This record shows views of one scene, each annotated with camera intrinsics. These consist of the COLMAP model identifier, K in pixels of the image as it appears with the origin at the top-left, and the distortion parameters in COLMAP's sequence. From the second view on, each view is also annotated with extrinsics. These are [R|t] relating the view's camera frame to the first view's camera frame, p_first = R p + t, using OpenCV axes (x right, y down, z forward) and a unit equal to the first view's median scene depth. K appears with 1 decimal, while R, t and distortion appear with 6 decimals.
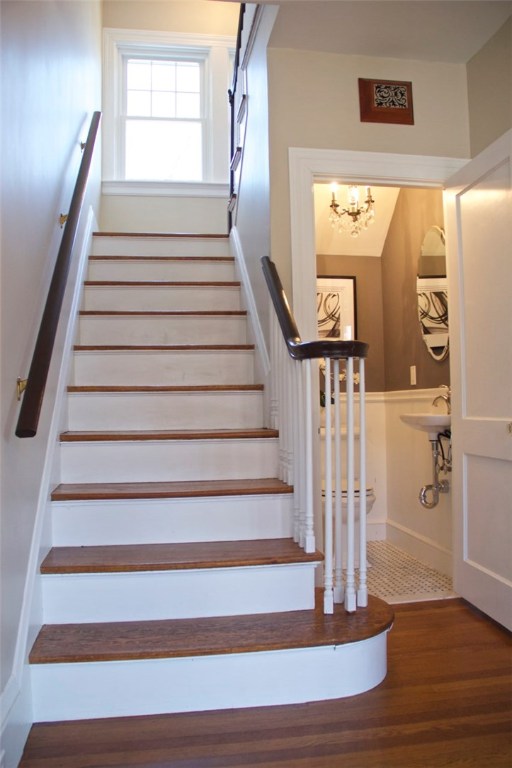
lens RADIAL K [[644.0, 0, 256.0], [0, 644.0, 384.0], [0, 0, 1]] dist [-0.184152, 0.125449]
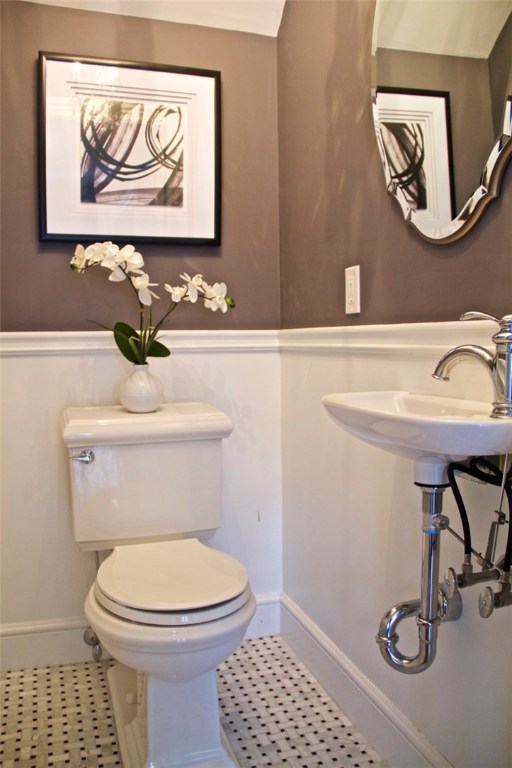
lens RADIAL K [[644.0, 0, 256.0], [0, 644.0, 384.0], [0, 0, 1]] dist [-0.184152, 0.125449]
pose [[0.986563, -0.003813, 0.163338, 0.109678], [-0.012208, 0.995213, 0.096965, 0.006438], [-0.162926, -0.097656, 0.981793, 0.552148]]
